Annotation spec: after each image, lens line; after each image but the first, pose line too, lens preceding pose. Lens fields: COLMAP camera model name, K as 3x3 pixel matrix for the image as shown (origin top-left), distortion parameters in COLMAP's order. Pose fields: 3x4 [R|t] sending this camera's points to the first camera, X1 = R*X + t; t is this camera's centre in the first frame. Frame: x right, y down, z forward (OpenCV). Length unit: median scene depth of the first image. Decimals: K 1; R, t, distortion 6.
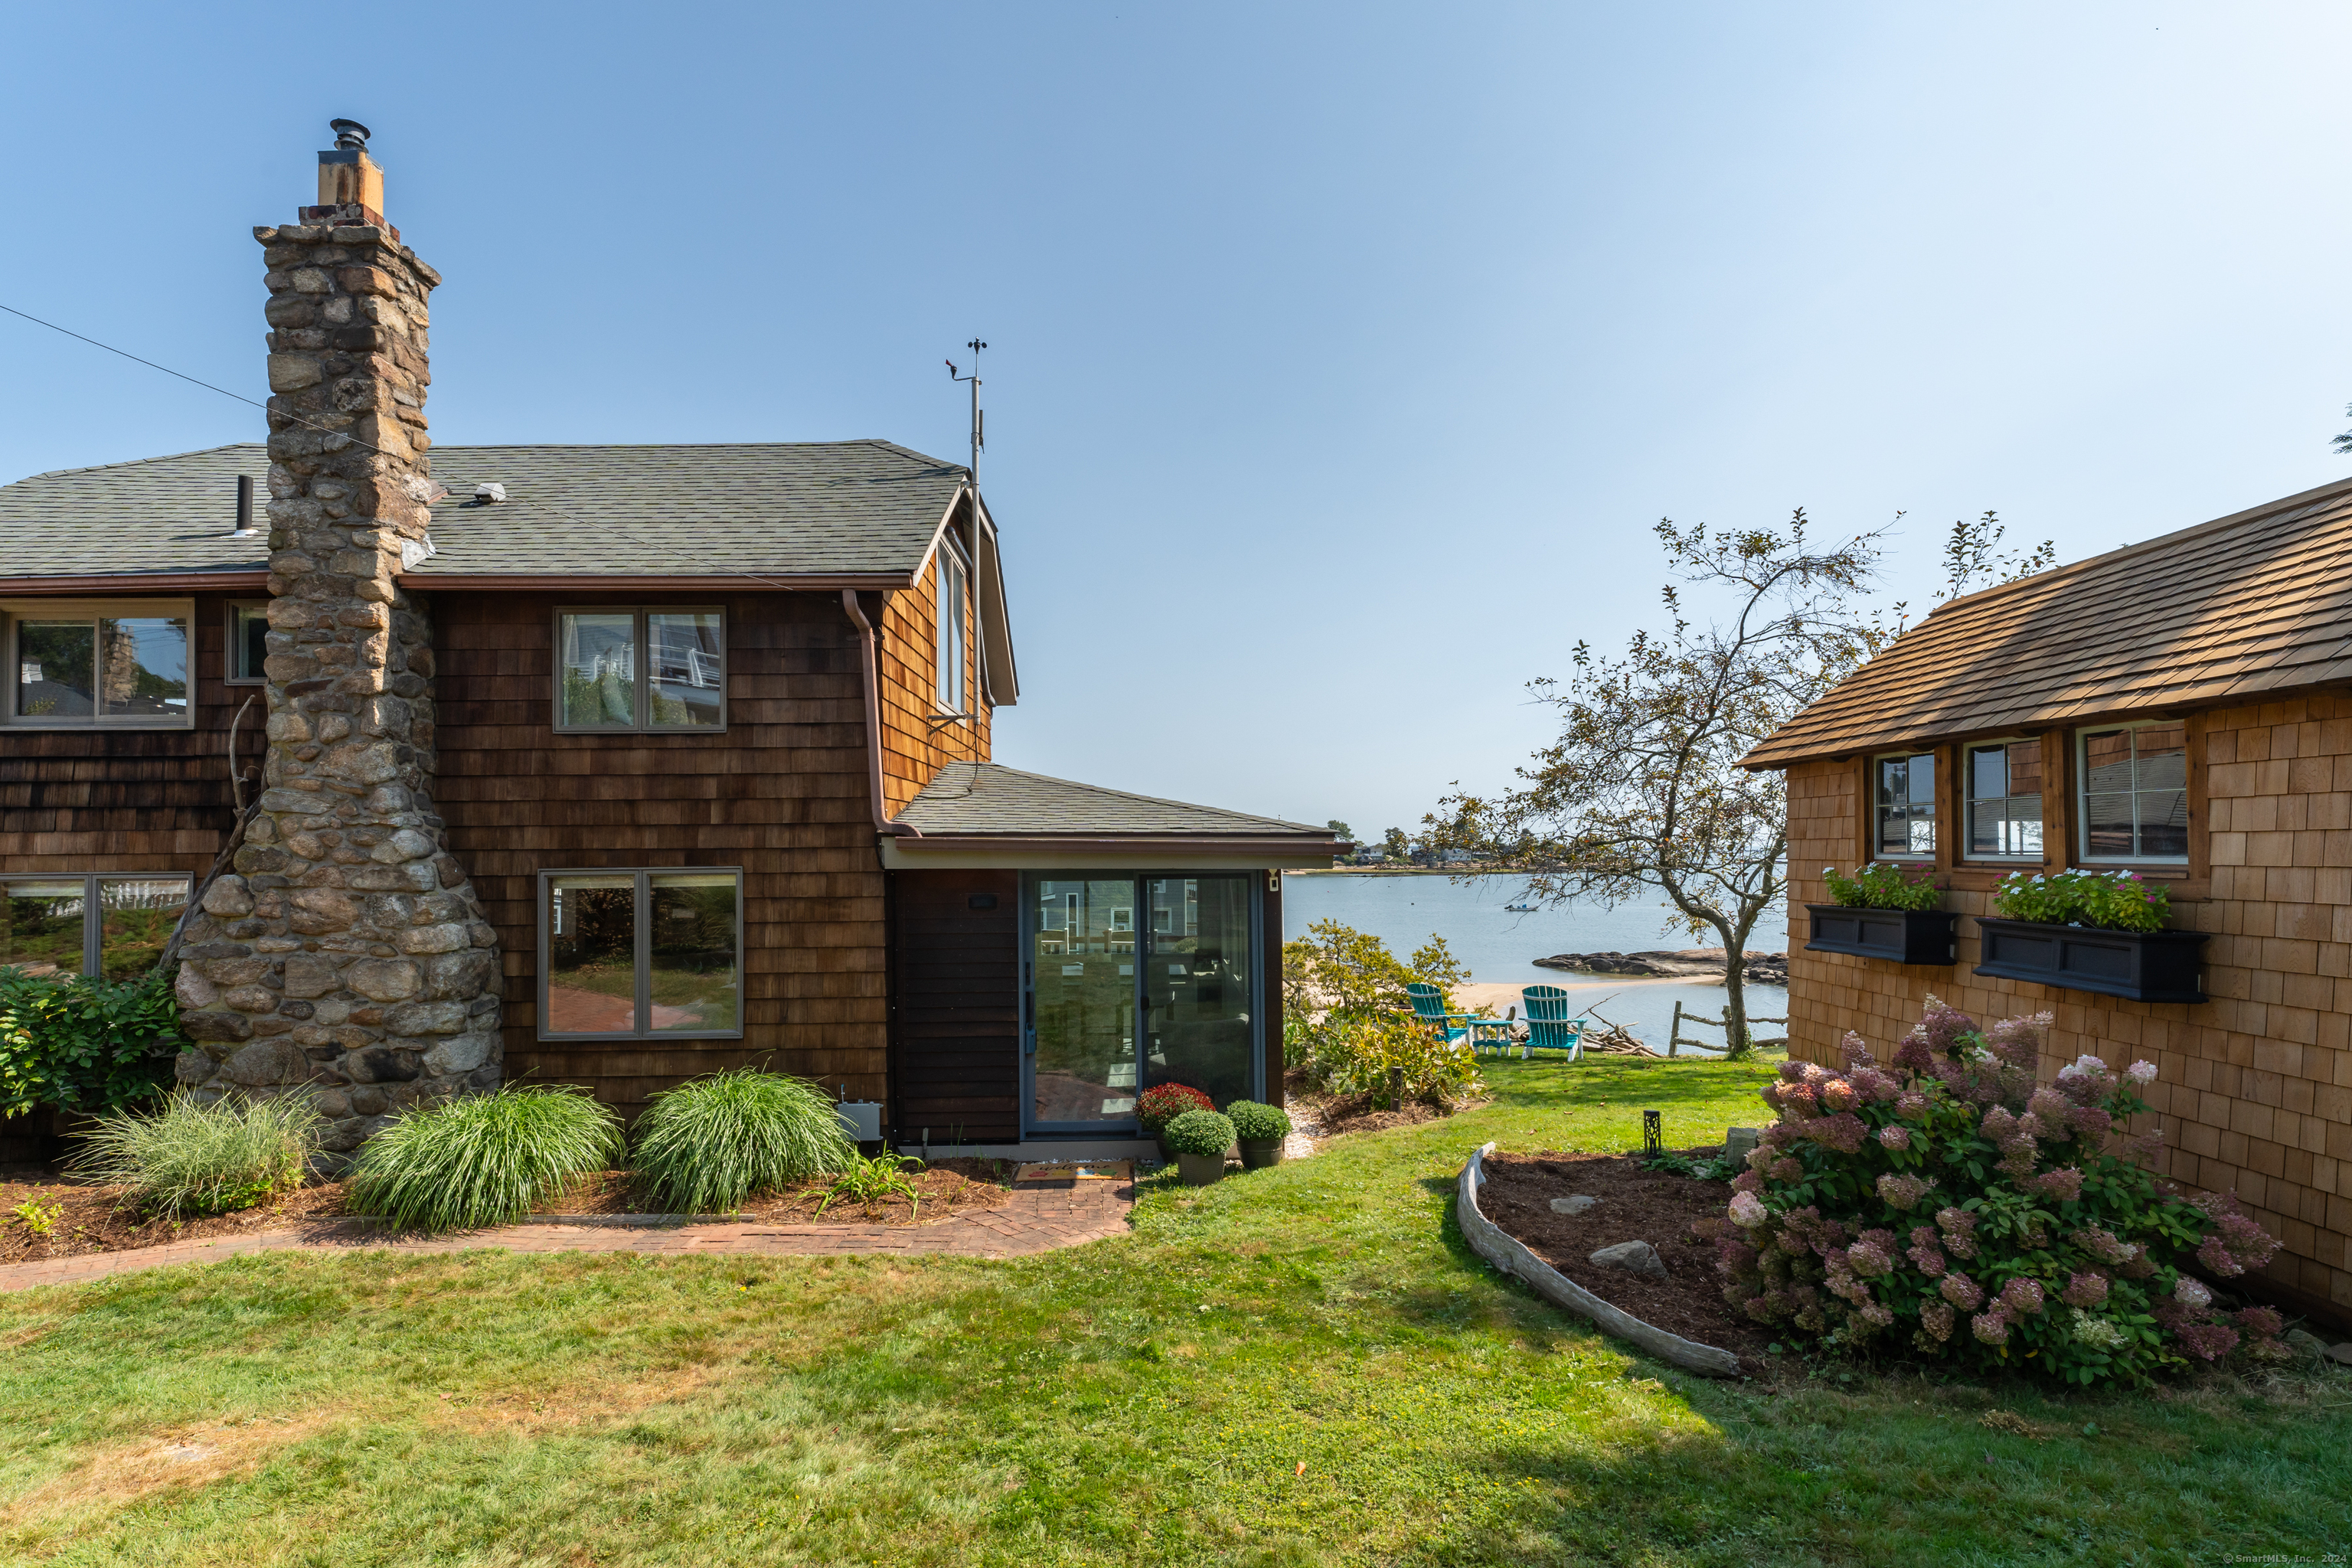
lens RADIAL K [[1136.9, 0, 1177.0], [0, 1136.9, 833.5], [0, 0, 1]] dist [-0.001853, -0.000122]
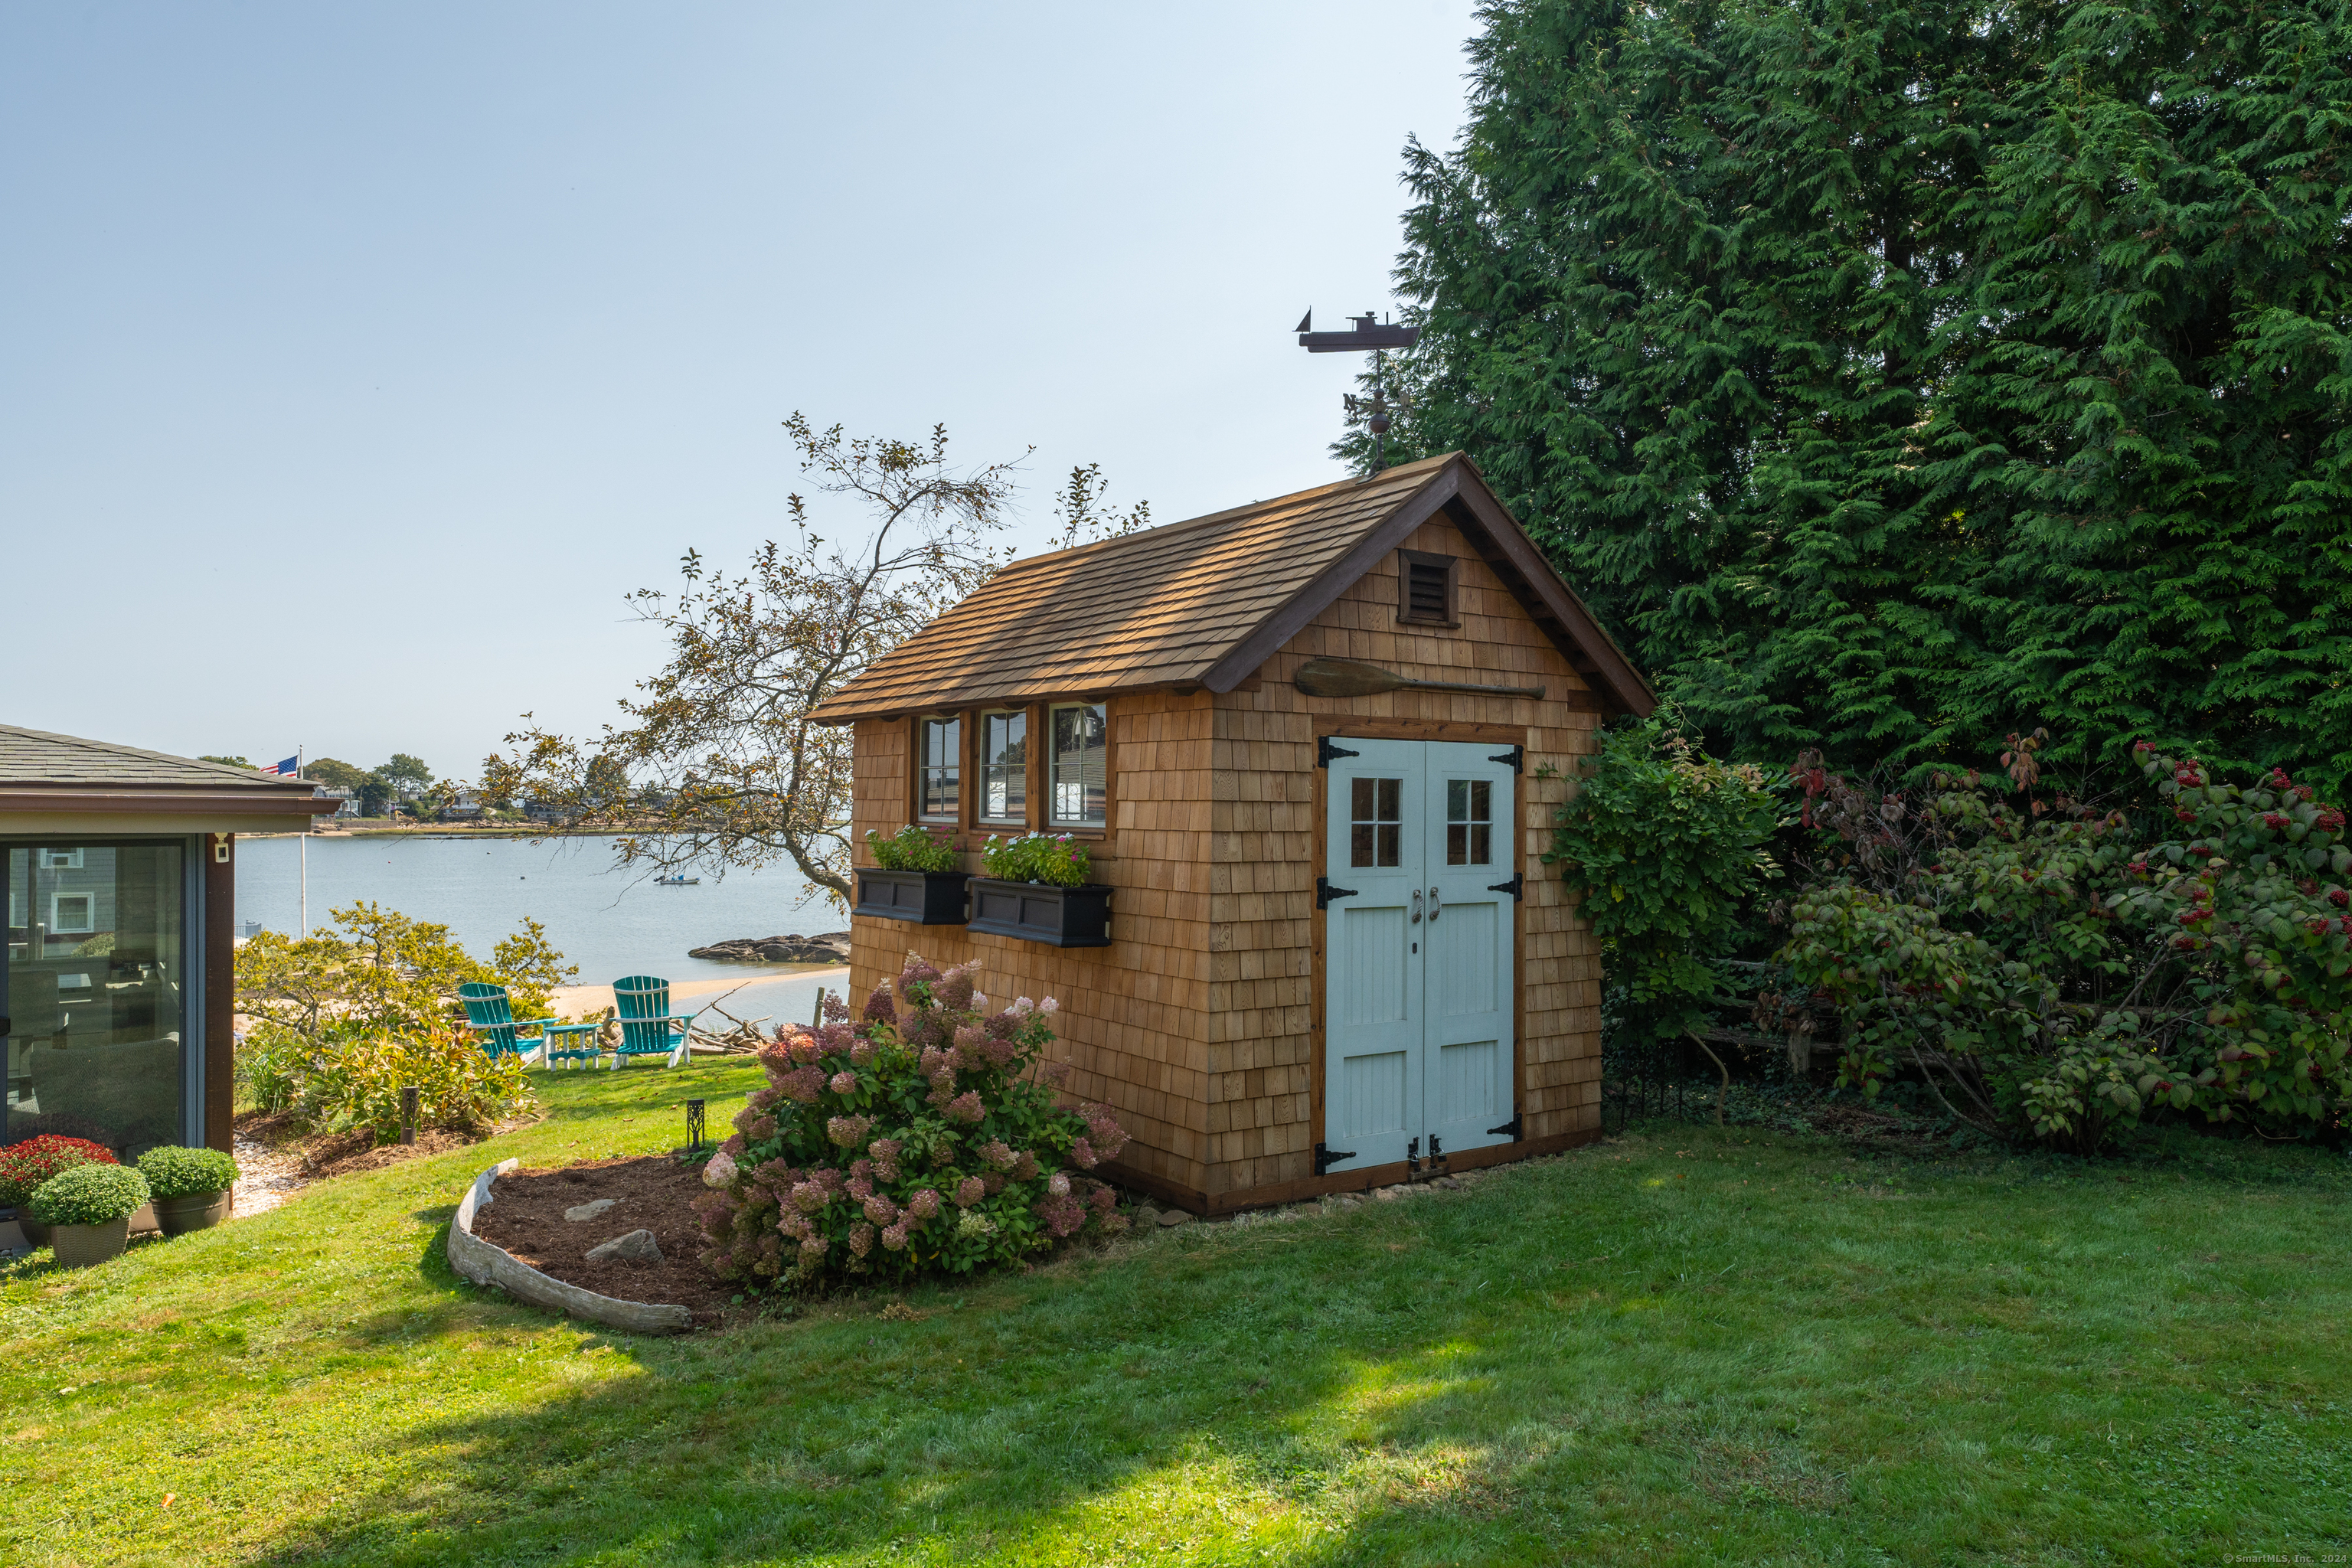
lens RADIAL K [[1562.8, 0, 1176.0], [0, 1562.8, 784.0], [0, 0, 1]] dist [-0.000477, 0.002705]
pose [[0.827515, 0.013168, 0.561290, 0.032519], [-0.015311, 0.999882, -0.000884, -0.011133], [-0.561236, -0.007862, 0.827619, -0.234869]]
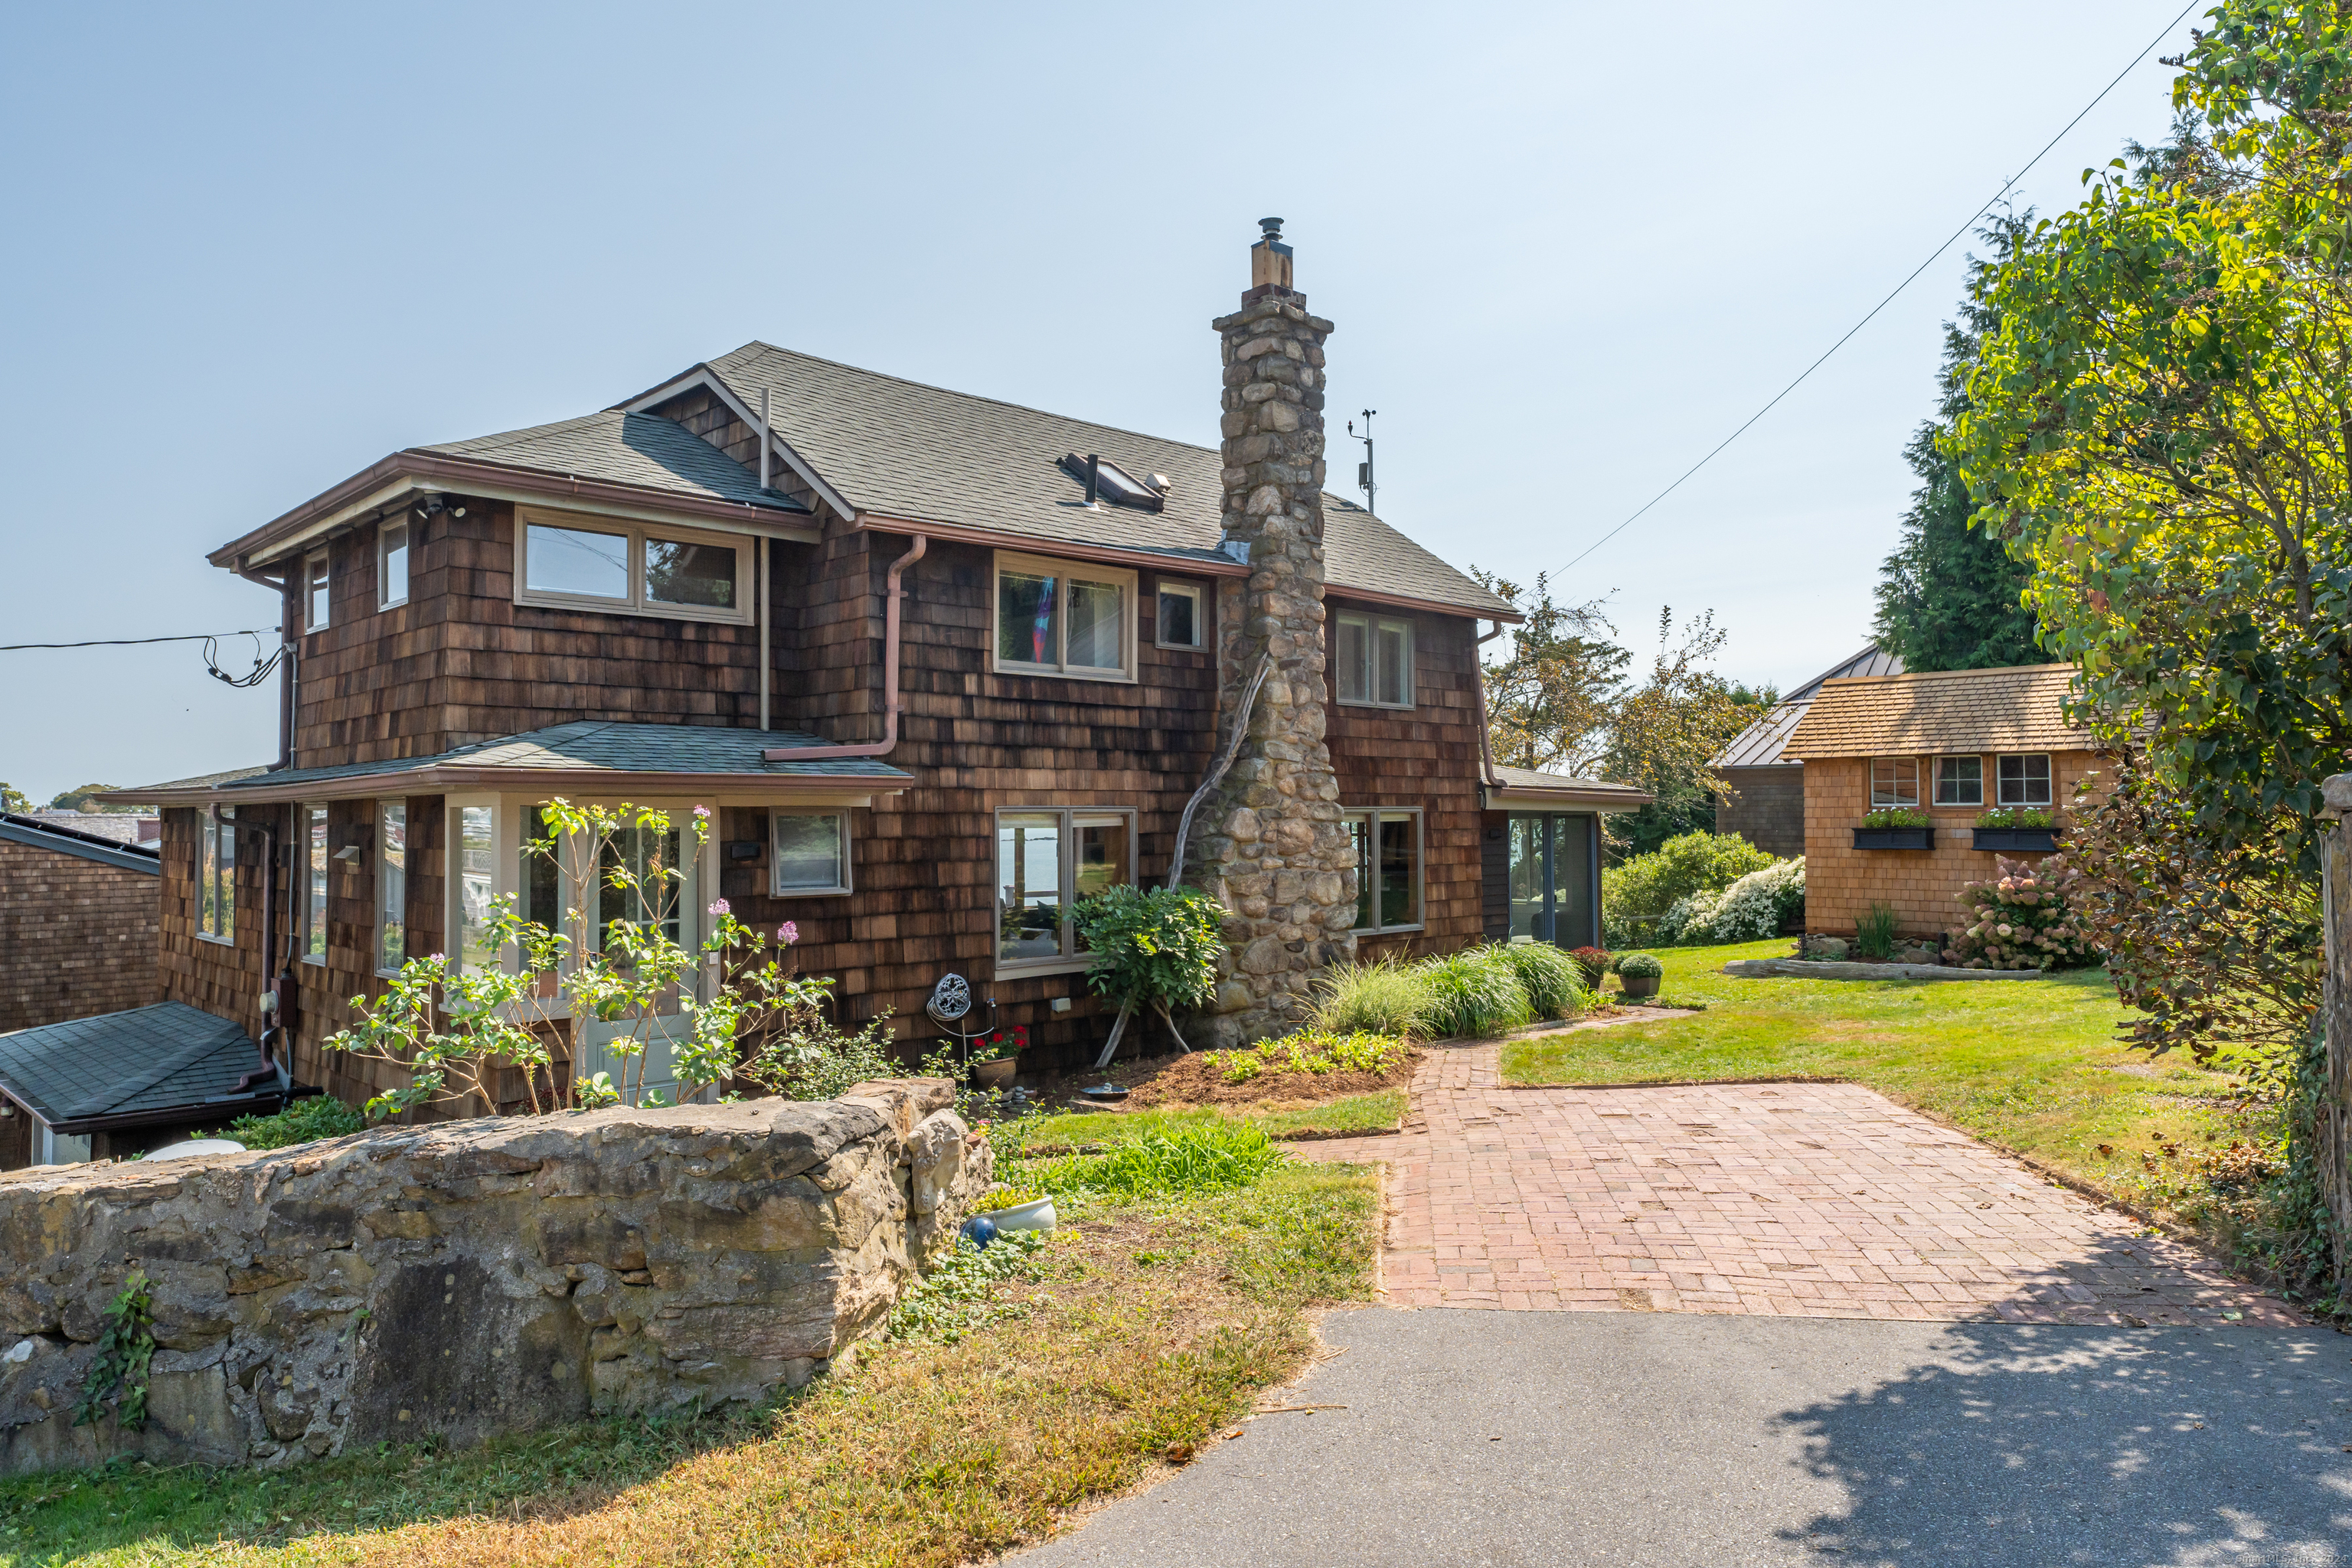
lens RADIAL K [[1536.2, 0, 1176.0], [0, 1536.2, 784.0], [0, 0, 1]] dist [0.000215, -0.000003]
pose [[0.734681, 0.022595, 0.678036, -2.039744], [-0.012859, 0.999729, -0.019382, 0.043830], [-0.678291, 0.005521, 0.734773, -0.195100]]
